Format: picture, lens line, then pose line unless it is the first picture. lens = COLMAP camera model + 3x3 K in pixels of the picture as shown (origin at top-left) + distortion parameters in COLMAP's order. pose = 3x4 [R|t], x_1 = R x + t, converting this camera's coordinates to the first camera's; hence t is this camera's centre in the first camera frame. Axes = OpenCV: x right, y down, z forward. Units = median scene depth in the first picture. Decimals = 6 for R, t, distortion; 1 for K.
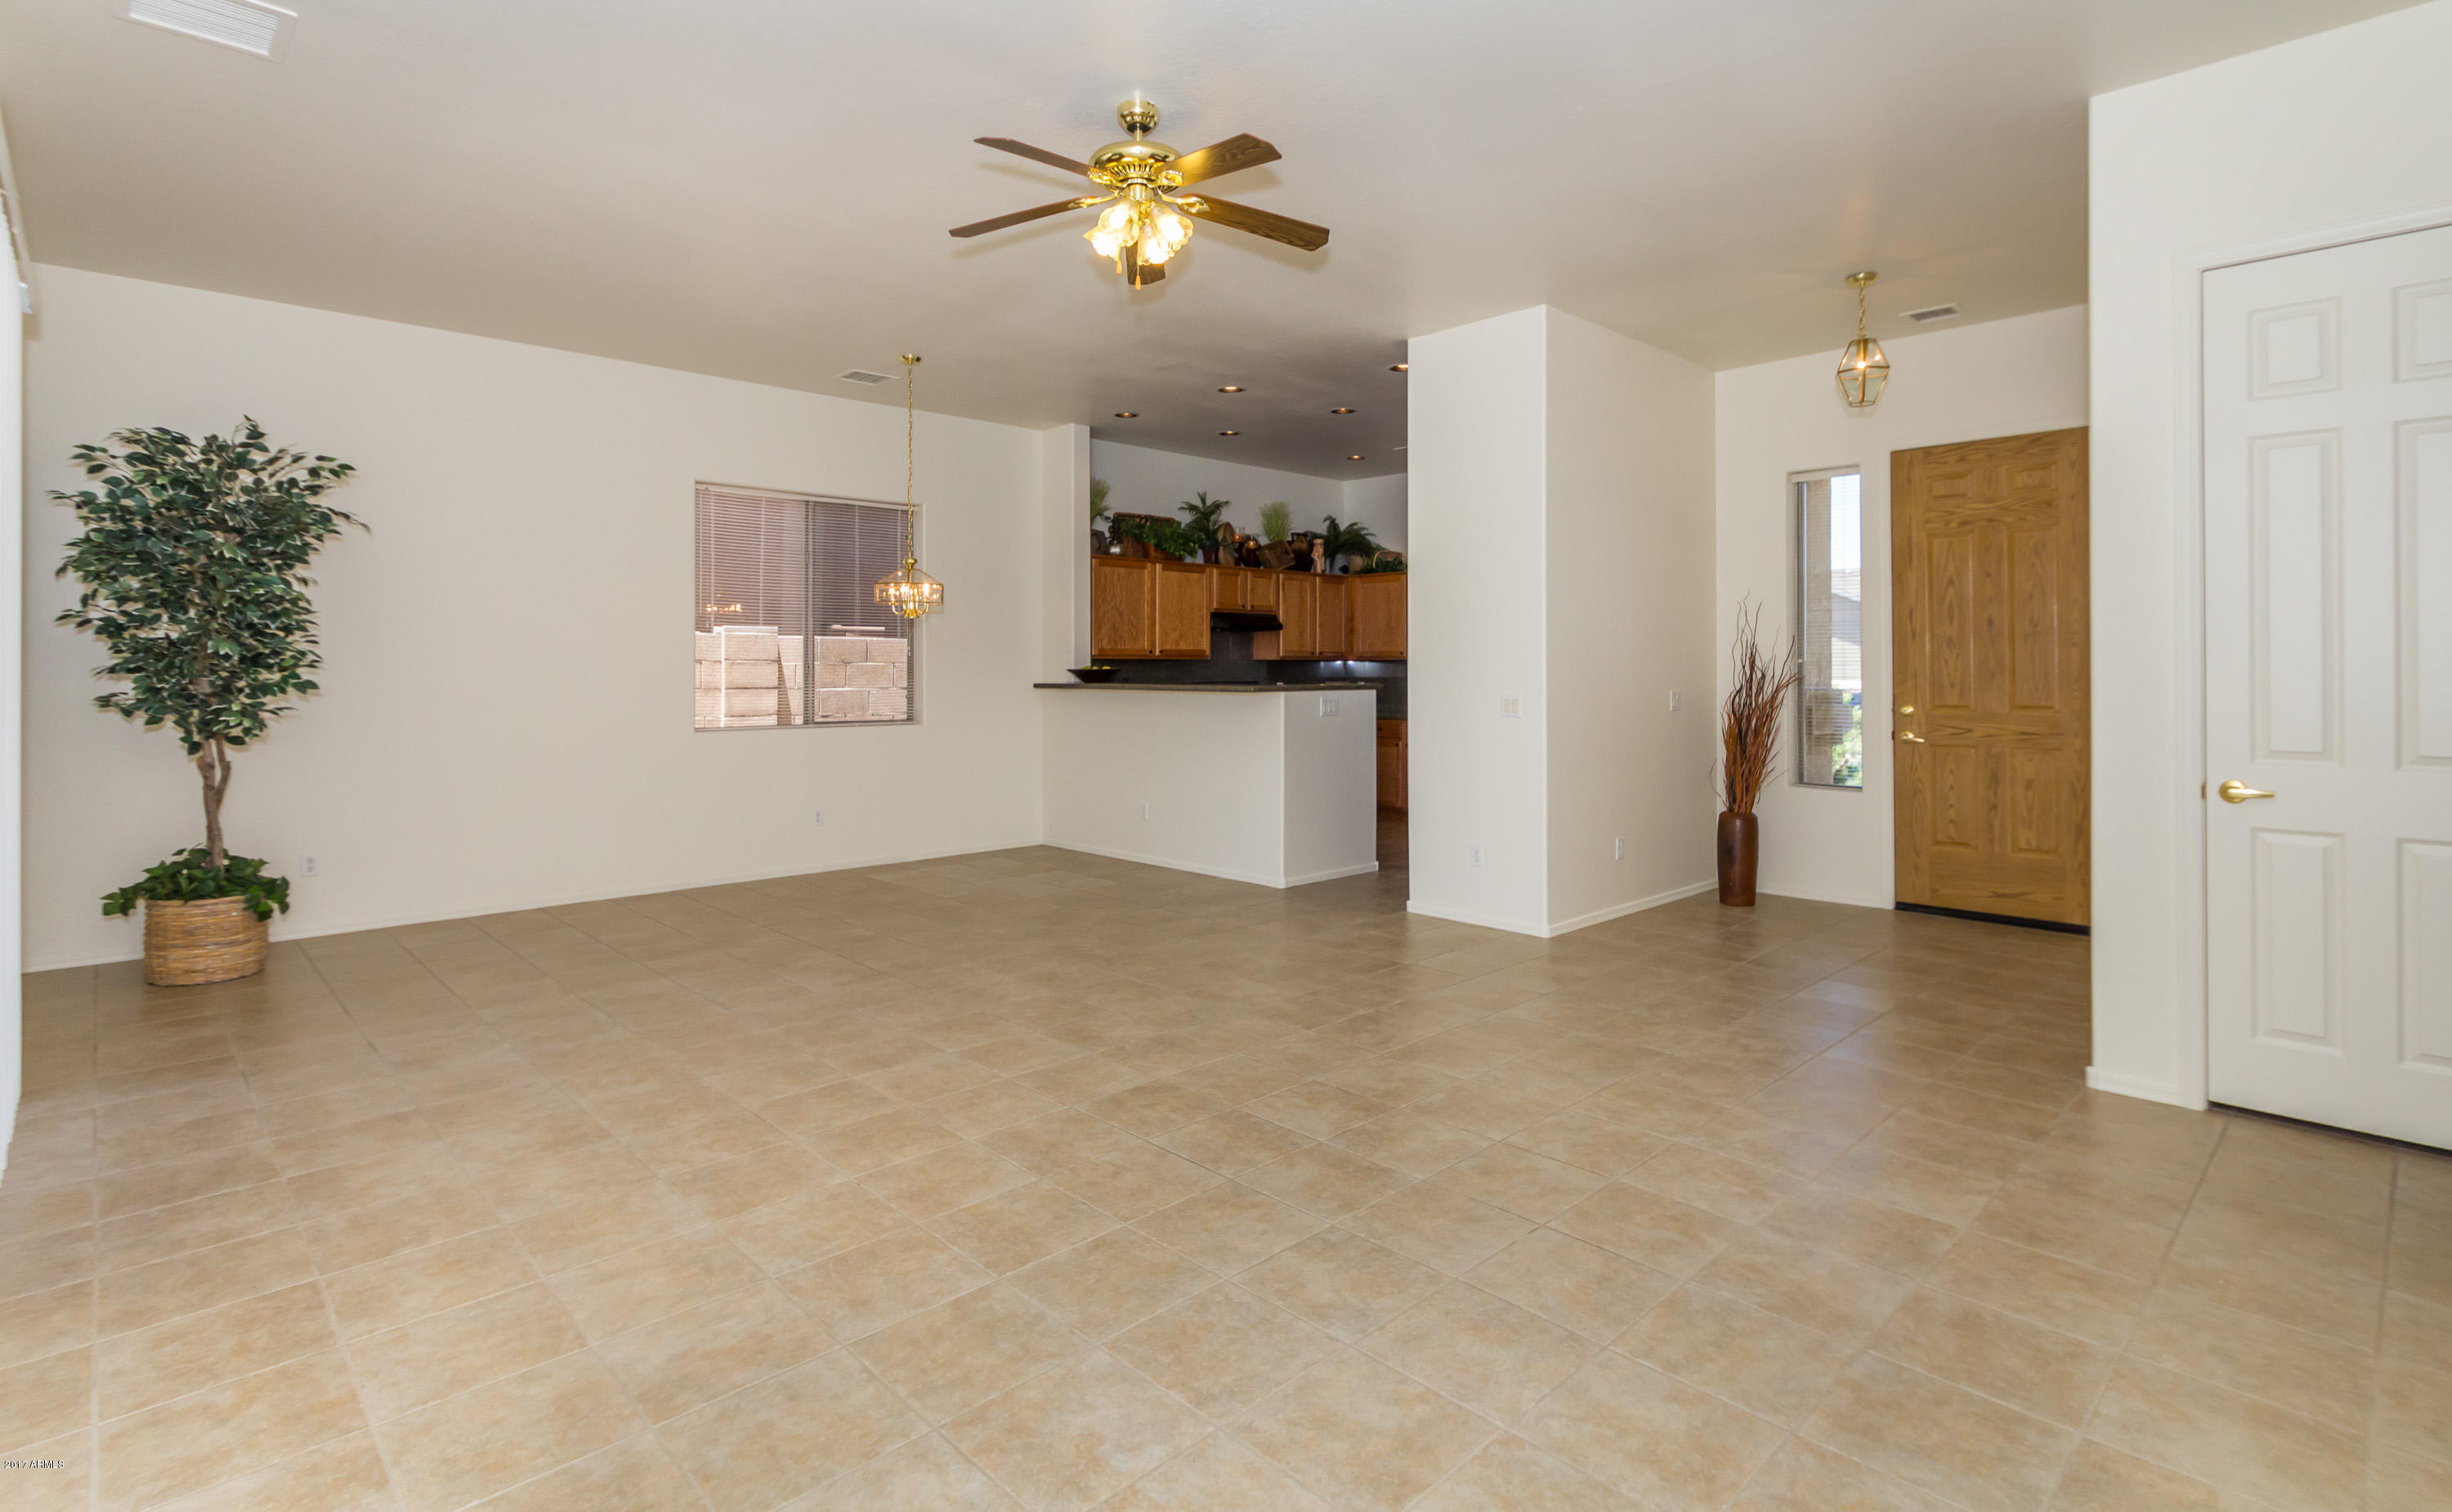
lens RADIAL K [[1154.5, 0, 1246.1], [0, 1154.5, 677.0], [0, 0, 1]] dist [-0.001157, -0.000099]
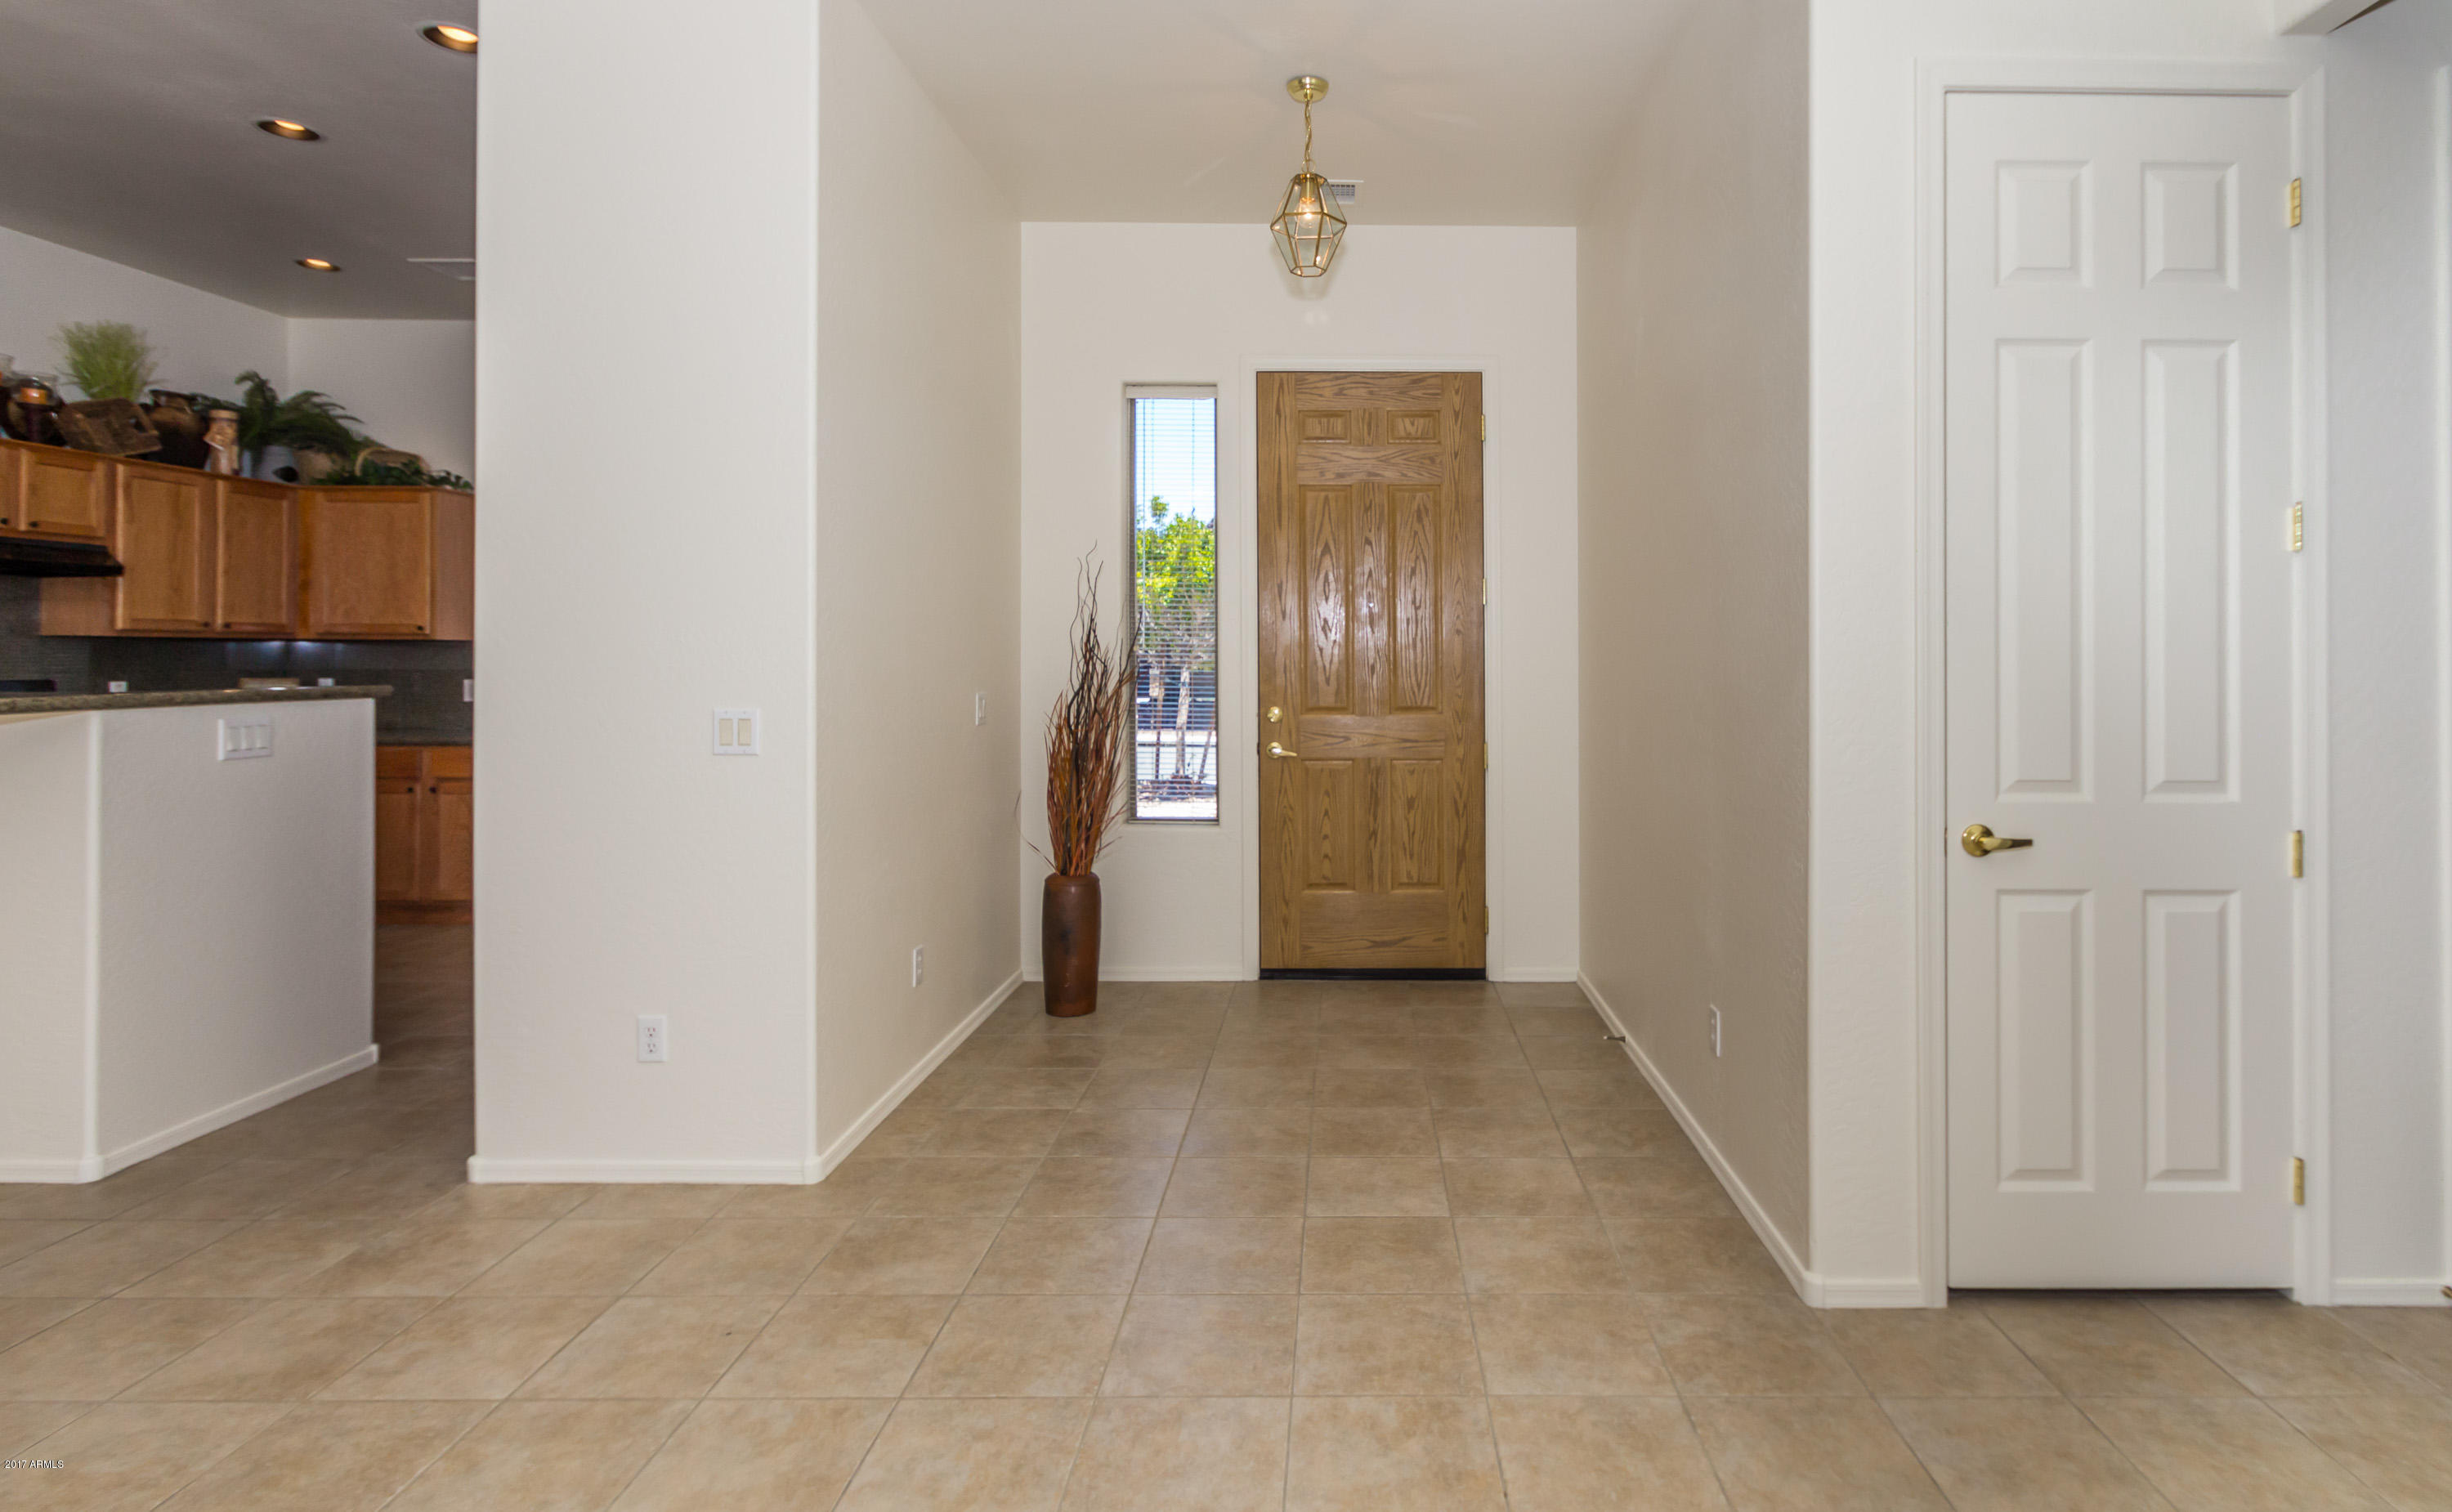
lens RADIAL K [[1213.4, 0, 1356.6], [0, 1213.4, 655.0], [0, 0, 1]] dist [0.001309, -0.000663]
pose [[0.690046, 0.005359, 0.723746, 0.029767], [0.000594, 0.999968, -0.007971, -0.003750], [-0.723765, 0.005930, 0.690021, 0.381245]]
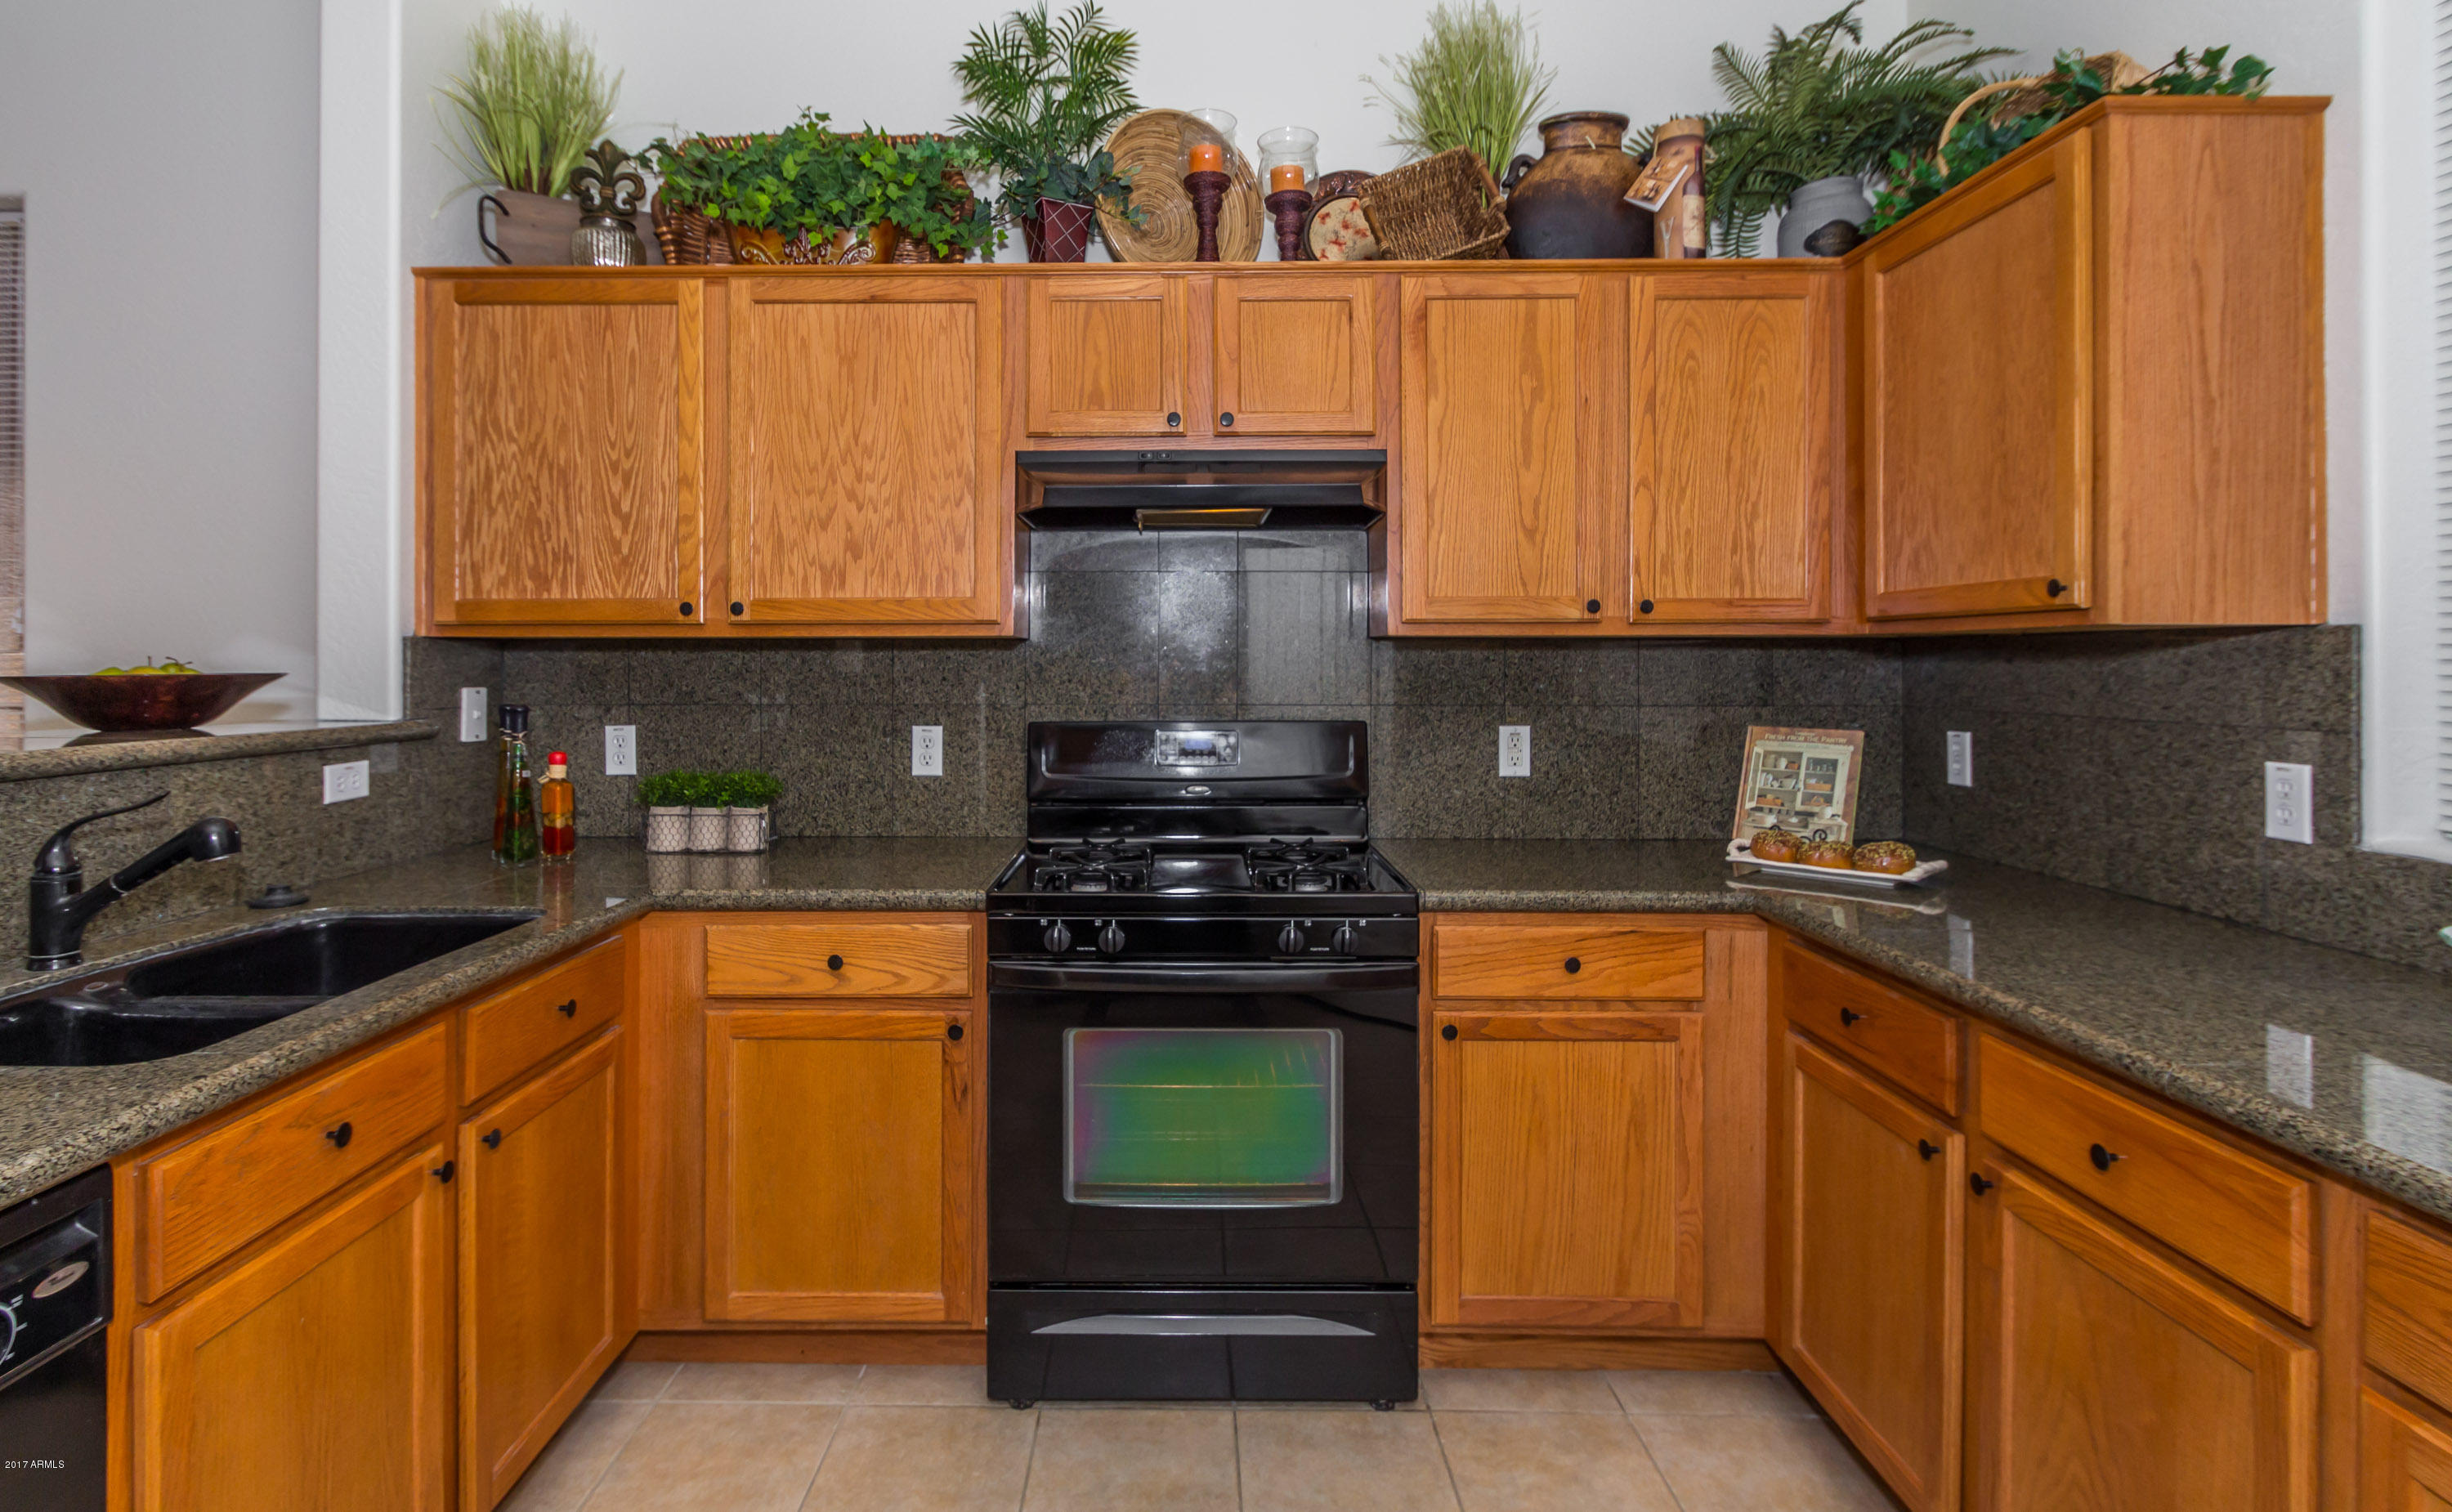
lens RADIAL K [[1183.7, 0, 1233.1], [0, 1183.7, 670.6], [0, 0, 1]] dist [0.000676, -0.000262]
pose [[0.724194, 0.004668, -0.689581, 0.263062], [-0.003917, 0.999989, 0.002655, -0.012701], [0.689586, 0.000778, 0.724204, 1.214403]]
